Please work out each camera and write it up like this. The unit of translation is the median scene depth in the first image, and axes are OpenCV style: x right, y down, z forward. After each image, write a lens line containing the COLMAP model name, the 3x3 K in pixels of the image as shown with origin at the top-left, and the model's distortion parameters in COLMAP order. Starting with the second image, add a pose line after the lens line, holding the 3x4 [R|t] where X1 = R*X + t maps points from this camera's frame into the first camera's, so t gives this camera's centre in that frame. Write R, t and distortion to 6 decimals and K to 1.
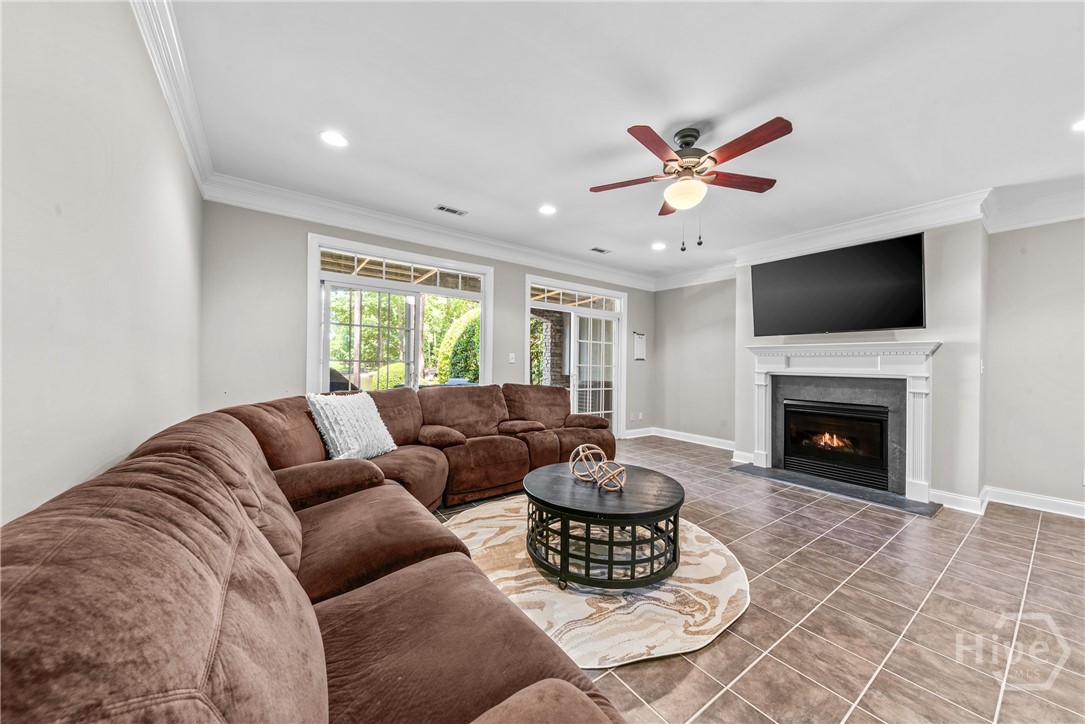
lens RADIAL K [[382.9, 0, 554.9], [0, 382.9, 363.5], [0, 0, 1]] dist [0.001695, 0.000050]
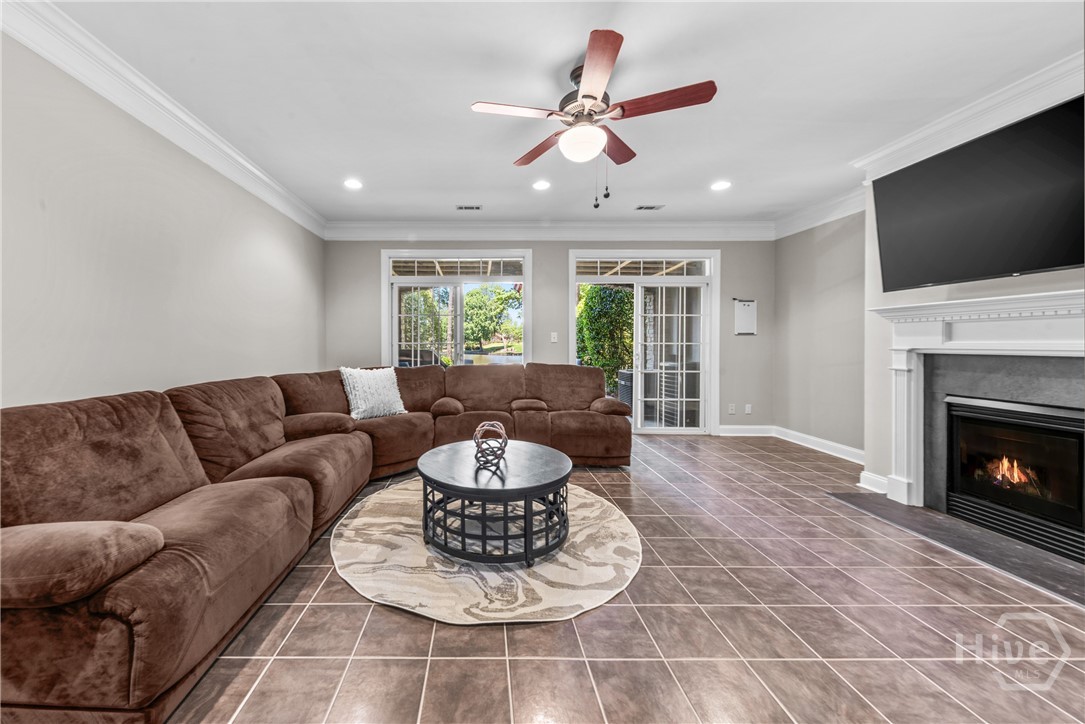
lens RADIAL K [[393.3, 0, 477.7], [0, 393.3, 348.6], [0, 0, 1]] dist [0.001523, -0.000057]
pose [[0.794790, -0.011093, -0.606783, 0.395120], [0.018291, 0.999817, 0.005681, 0.005539], [0.606608, -0.015614, 0.794847, 0.084266]]
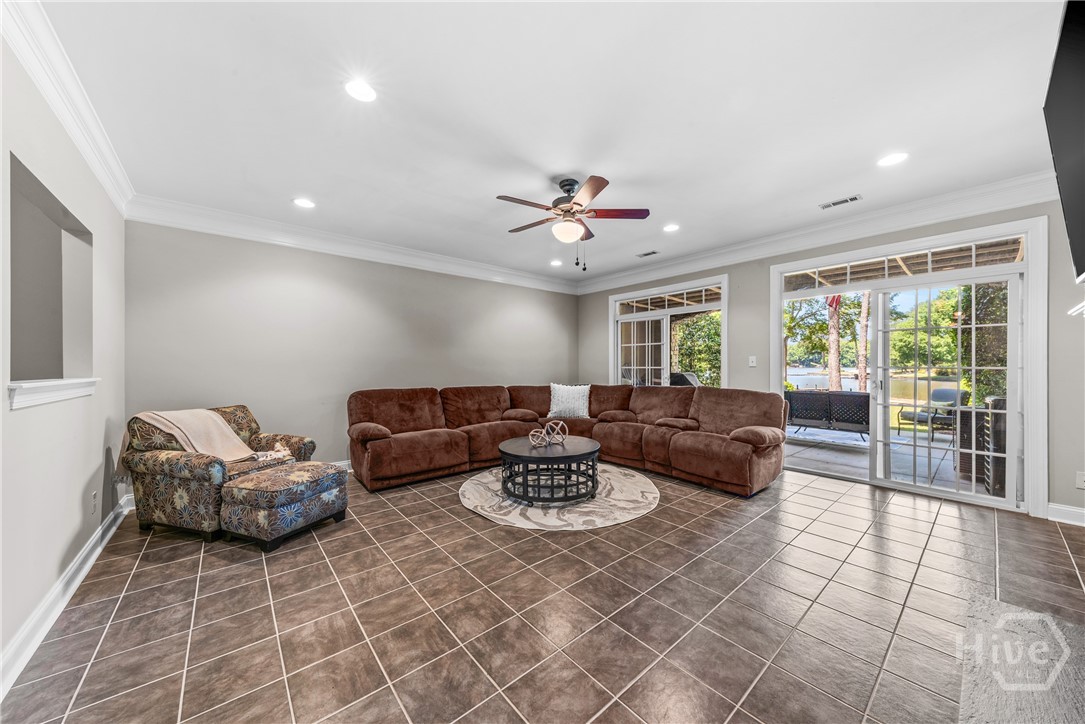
lens RADIAL K [[372.5, 0, 529.3], [0, 372.5, 366.4], [0, 0, 1]] dist [0.000841, -0.000140]
pose [[0.032312, -0.019705, -0.999284, 0.889412], [0.006824, 0.999787, -0.019494, 0.013728], [0.999455, -0.006189, 0.032439, 0.476887]]
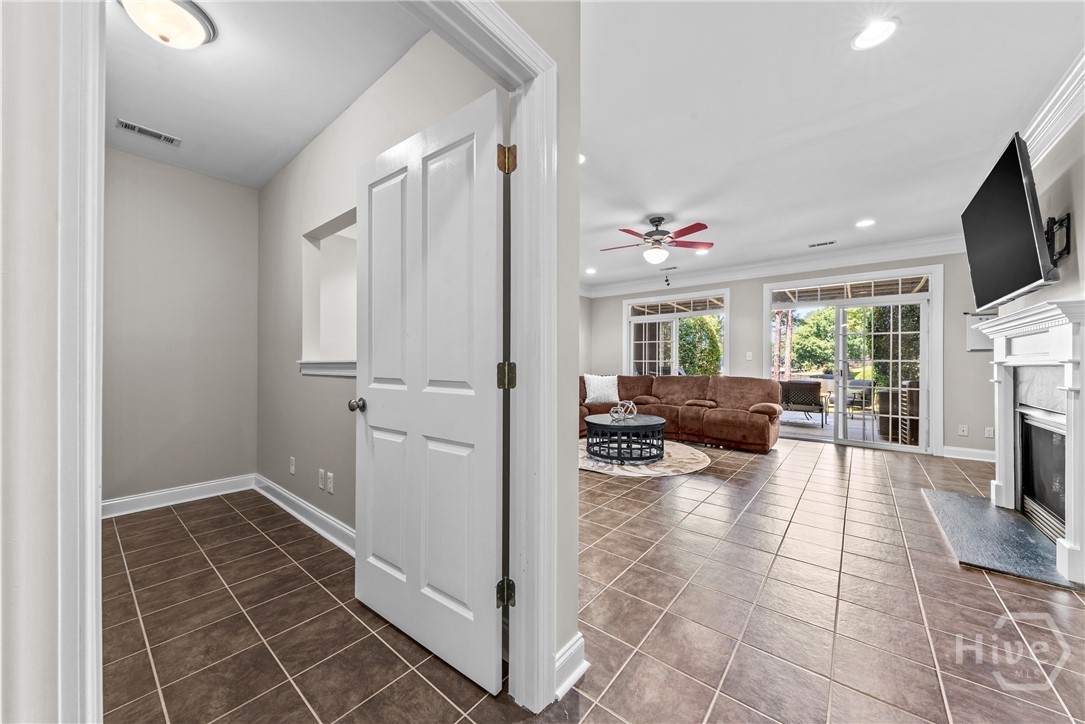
lens RADIAL K [[380.9, 0, 530.5], [0, 380.9, 362.1], [0, 0, 1]] dist [0.000874, -0.000056]
pose [[0.209530, -0.024364, -0.977499, 1.057873], [0.003519, 0.999702, -0.024163, 0.035913], [0.977796, 0.001623, 0.209554, 0.067635]]
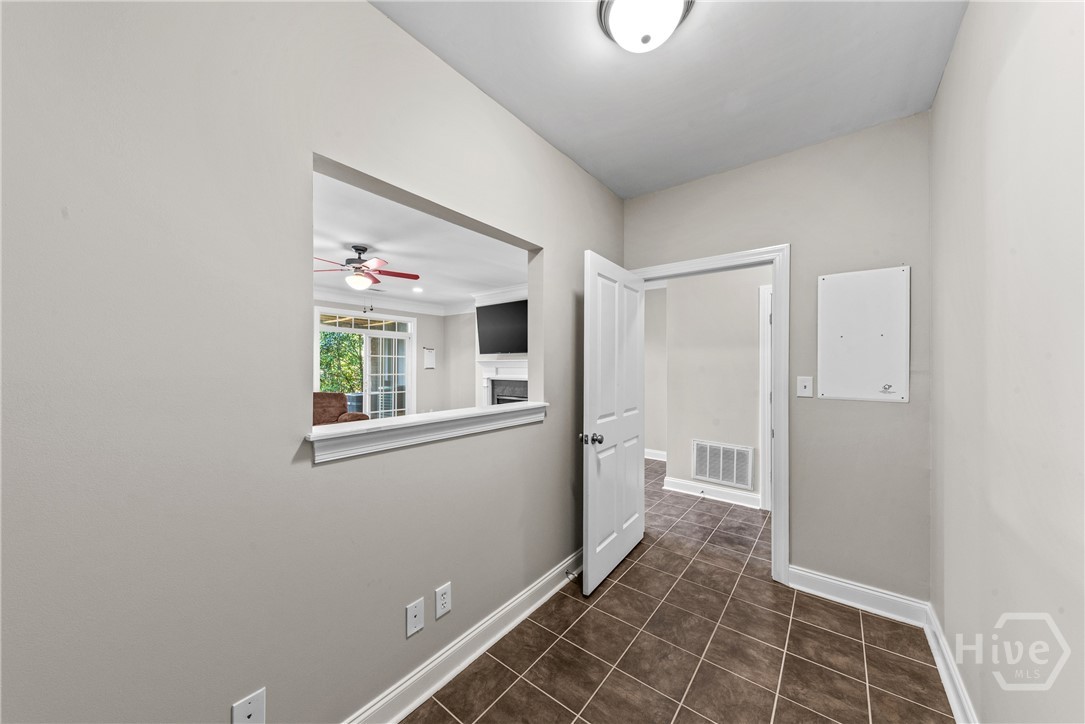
lens RADIAL K [[375.8, 0, 558.3], [0, 375.8, 365.4], [0, 0, 1]] dist [0.000227, -0.000020]
pose [[0.963351, -0.016495, 0.267736, 0.434830], [0.015032, 0.999859, 0.007512, -0.034906], [-0.267822, -0.003212, 0.963463, -0.511021]]
